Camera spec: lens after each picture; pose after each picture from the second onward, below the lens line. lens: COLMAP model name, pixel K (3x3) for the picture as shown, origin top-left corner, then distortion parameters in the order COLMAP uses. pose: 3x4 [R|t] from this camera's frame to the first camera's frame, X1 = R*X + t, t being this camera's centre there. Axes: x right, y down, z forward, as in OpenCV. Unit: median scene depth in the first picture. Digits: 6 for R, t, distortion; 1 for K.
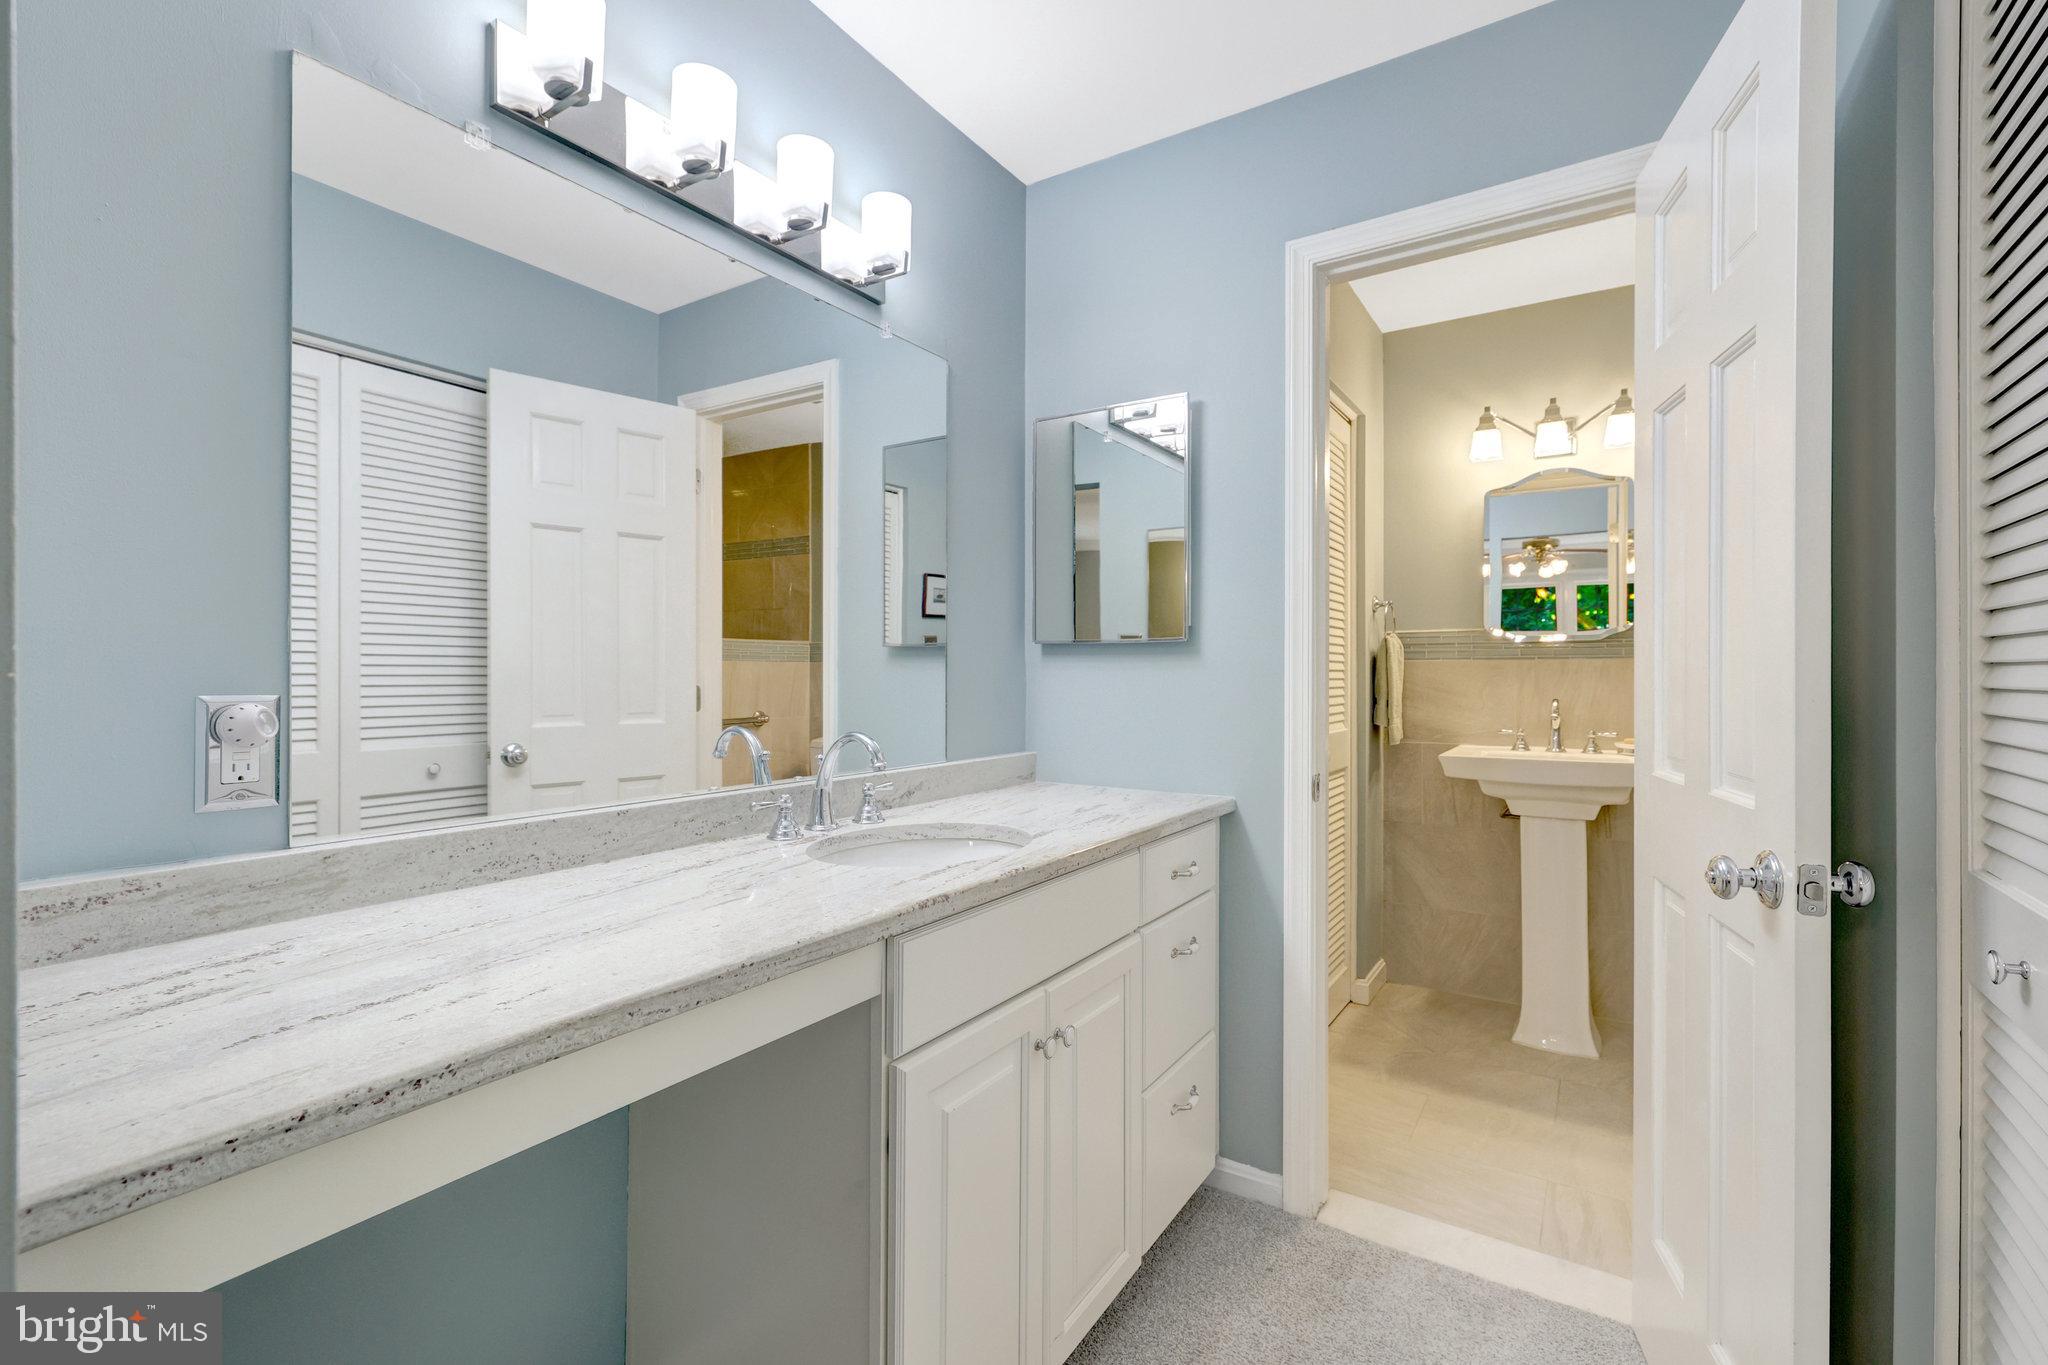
lens RADIAL K [[937.1, 0, 1031.2], [0, 937.1, 675.3], [0, 0, 1]] dist [-0.000739, -0.000030]
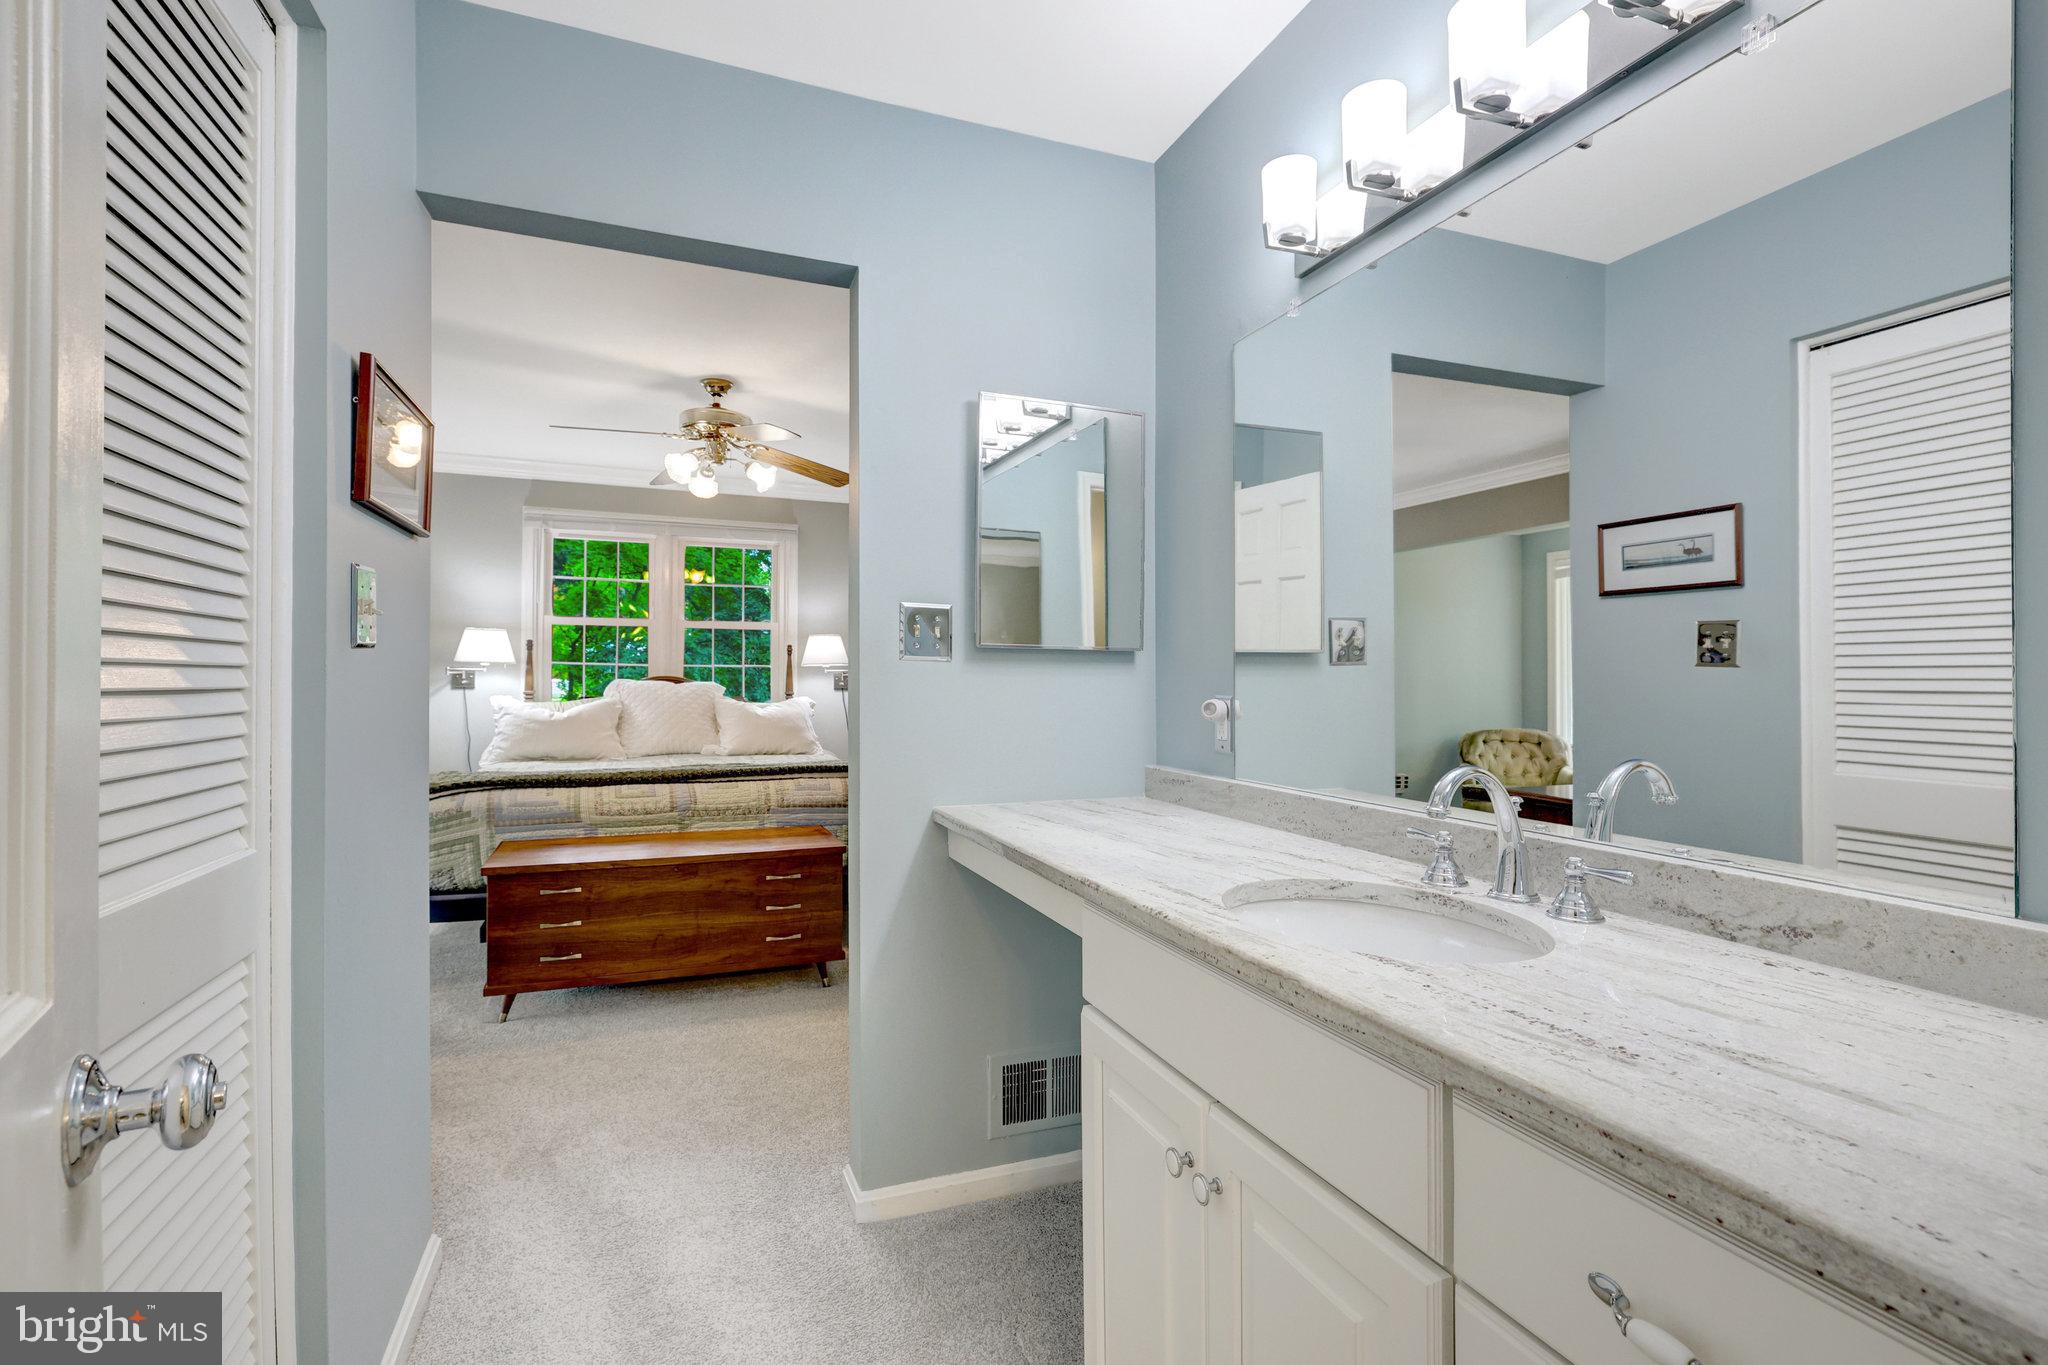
lens RADIAL K [[948.6, 0, 1030.2], [0, 948.6, 675.1], [0, 0, 1]] dist [-0.005081, -0.000412]
pose [[-0.585010, -0.008135, -0.810985, 0.735225], [-0.011116, 0.999936, -0.002012, -0.009680], [0.810950, 0.007838, -0.585063, 1.349082]]
